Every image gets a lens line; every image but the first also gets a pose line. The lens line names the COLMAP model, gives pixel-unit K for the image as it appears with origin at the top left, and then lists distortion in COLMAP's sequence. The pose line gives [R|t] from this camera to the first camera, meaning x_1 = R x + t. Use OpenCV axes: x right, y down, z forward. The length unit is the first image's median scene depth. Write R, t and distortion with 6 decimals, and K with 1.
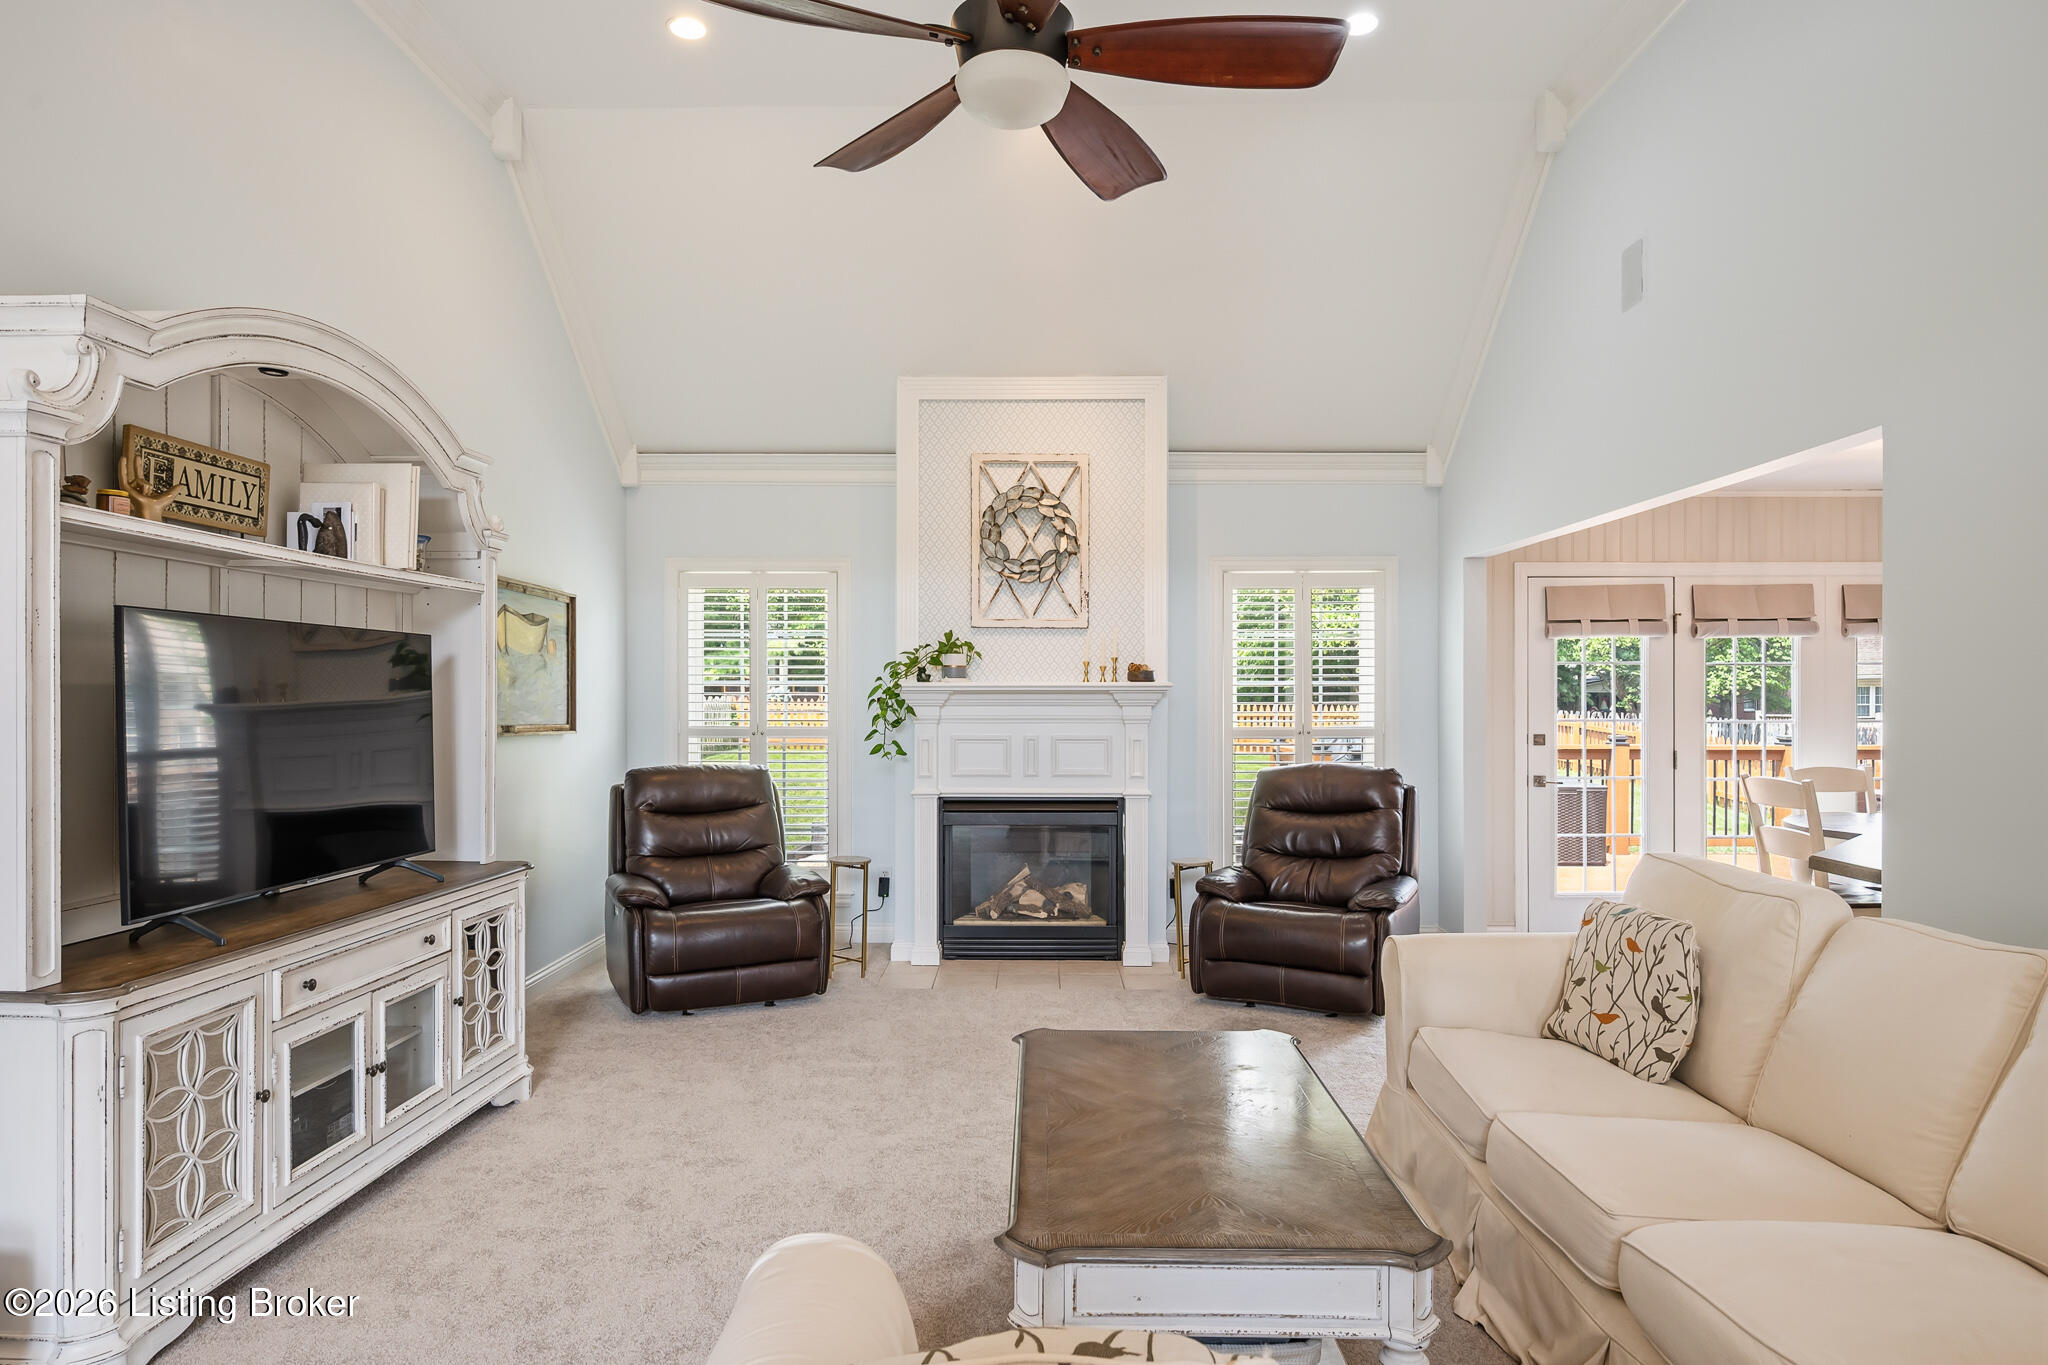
lens RADIAL K [[1150.3, 0, 1014.6], [0, 1150.3, 700.2], [0, 0, 1]] dist [-0.005533, 0.000188]
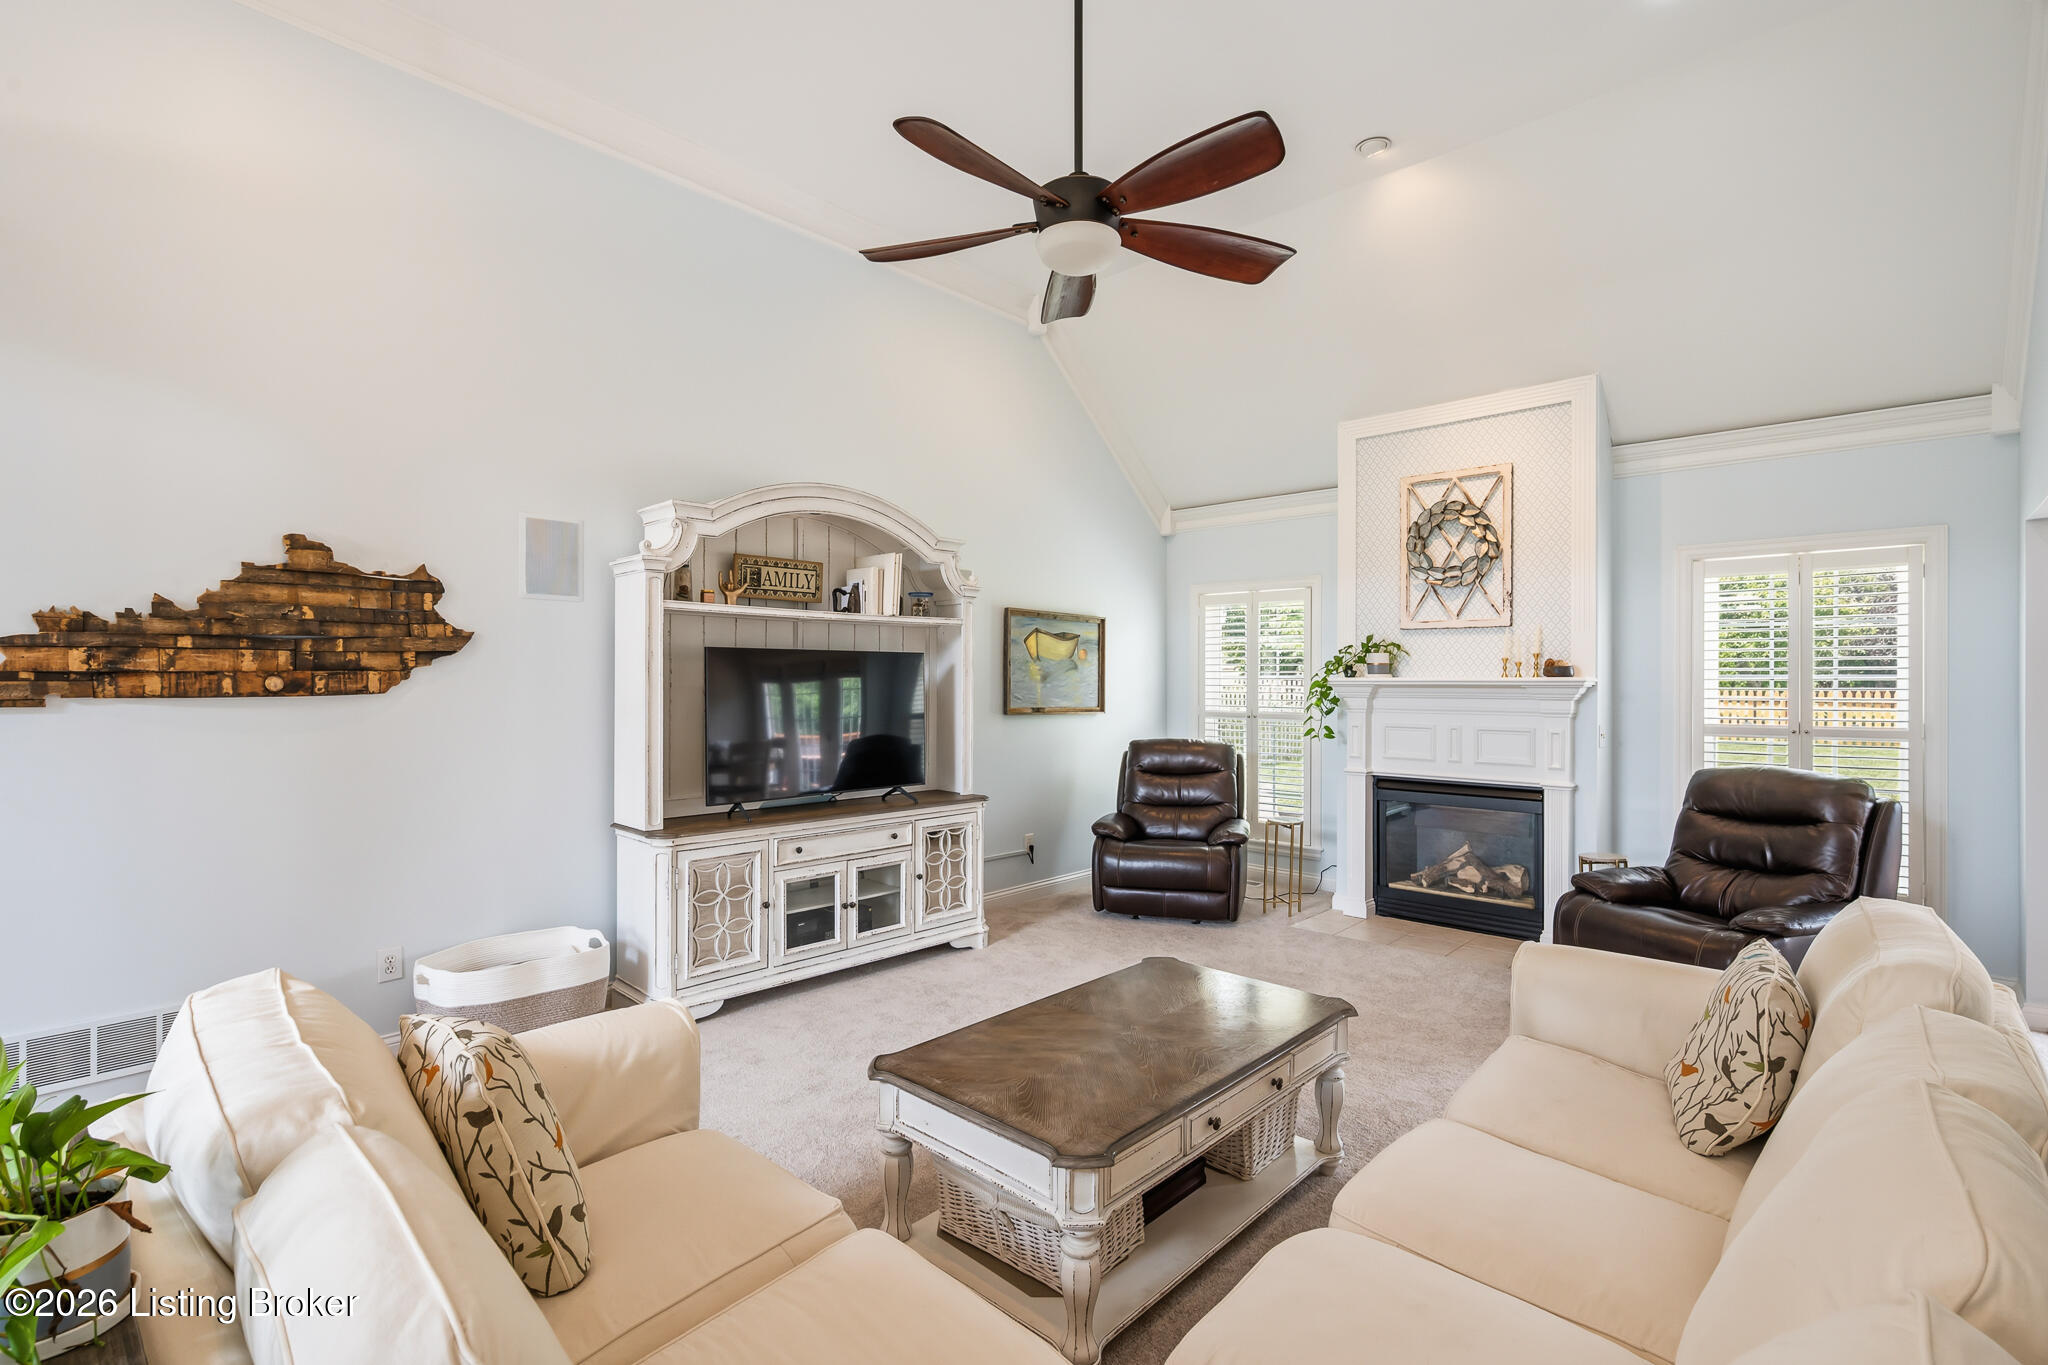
lens RADIAL K [[917.3, 0, 1031.3], [0, 917.3, 679.6], [0, 0, 1]] dist [0.000990, 0.000313]
pose [[0.751997, -0.000654, -0.659166, 0.296409], [-0.003102, 0.999985, -0.004530, -0.008279], [0.659159, 0.005451, 0.751984, 0.069325]]
